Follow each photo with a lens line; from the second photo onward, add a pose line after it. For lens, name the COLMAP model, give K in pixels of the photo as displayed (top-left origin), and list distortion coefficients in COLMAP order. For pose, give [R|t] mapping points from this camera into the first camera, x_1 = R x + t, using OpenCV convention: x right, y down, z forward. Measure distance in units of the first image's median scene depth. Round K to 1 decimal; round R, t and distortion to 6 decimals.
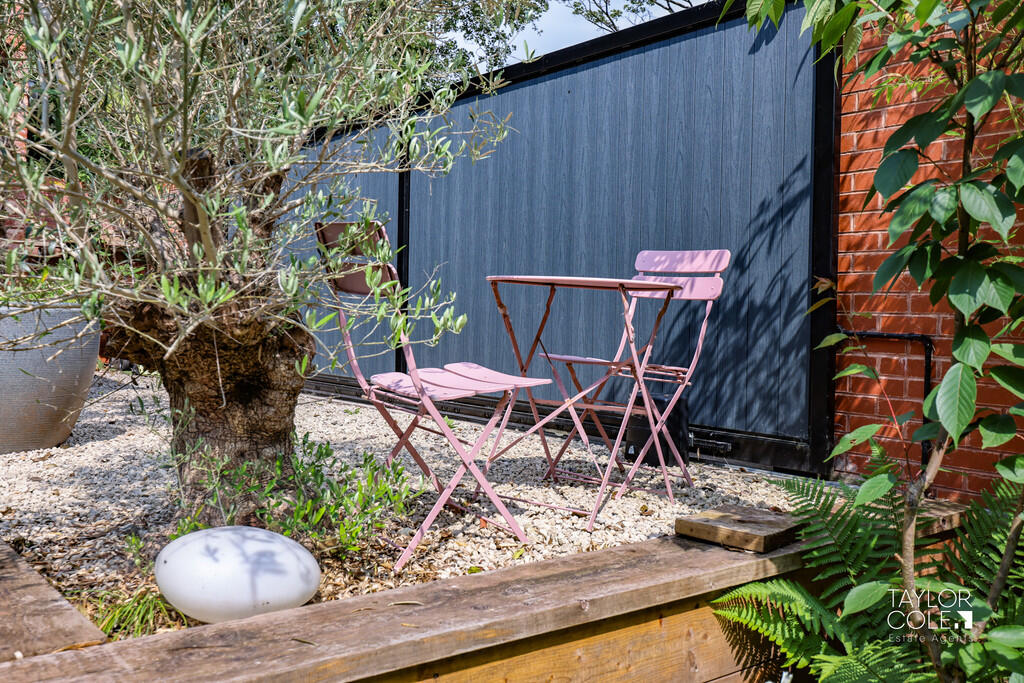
lens RADIAL K [[940.4, 0, 509.7], [0, 940.4, 341.2], [0, 0, 1]] dist [-0.004519, 0.000000]
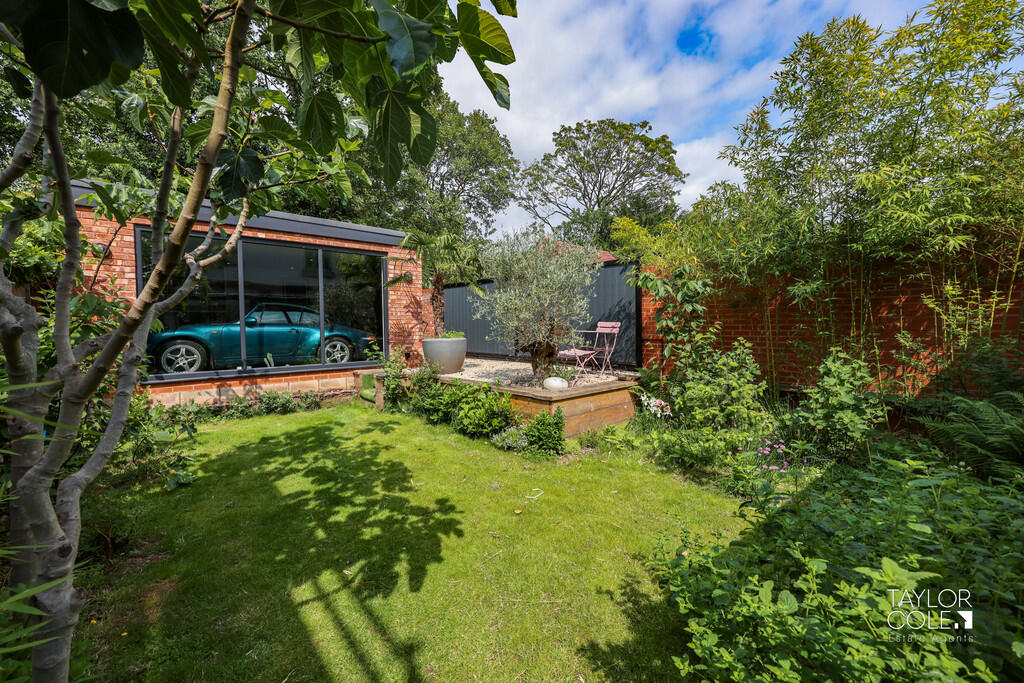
lens RADIAL K [[413.1, 0, 505.7], [0, 413.1, 343.0], [0, 0, 1]] dist [0.002181, -0.000942]
pose [[0.997727, -0.031835, 0.059396, -0.662600], [0.030945, 0.999396, 0.015840, -0.065406], [-0.059864, -0.013966, 0.998109, -1.462174]]
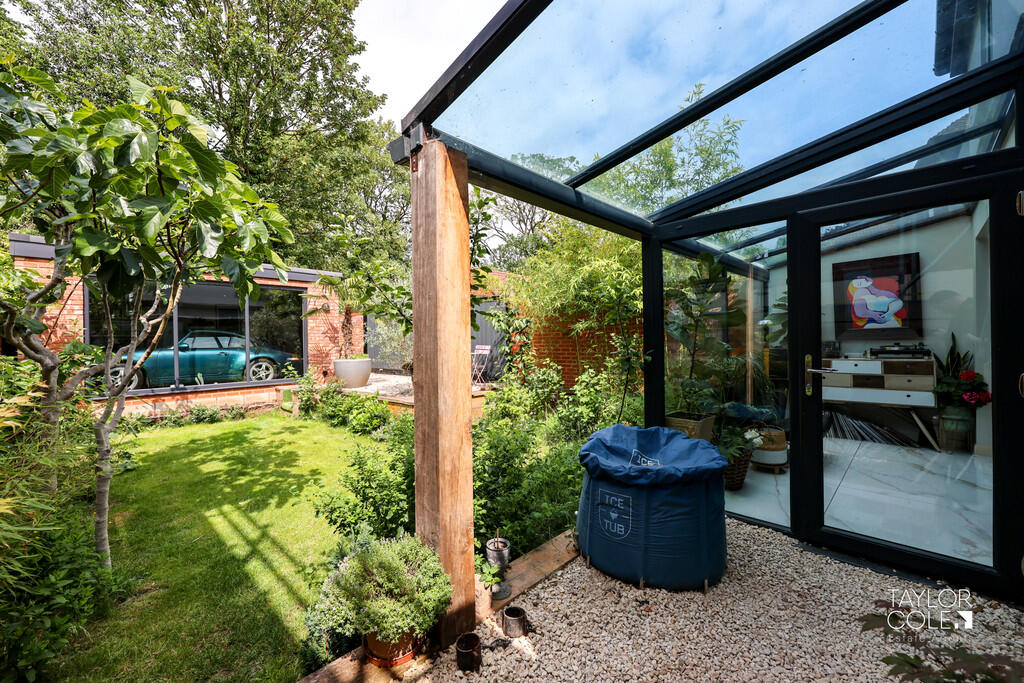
lens RADIAL K [[413.1, 0, 509.4], [0, 413.1, 338.4], [0, 0, 1]] dist [0.002181, -0.000942]
pose [[0.984232, -0.034761, 0.173431, -0.154788], [0.039091, 0.999002, -0.021615, -0.118578], [-0.172506, 0.028054, 0.984609, -2.394383]]
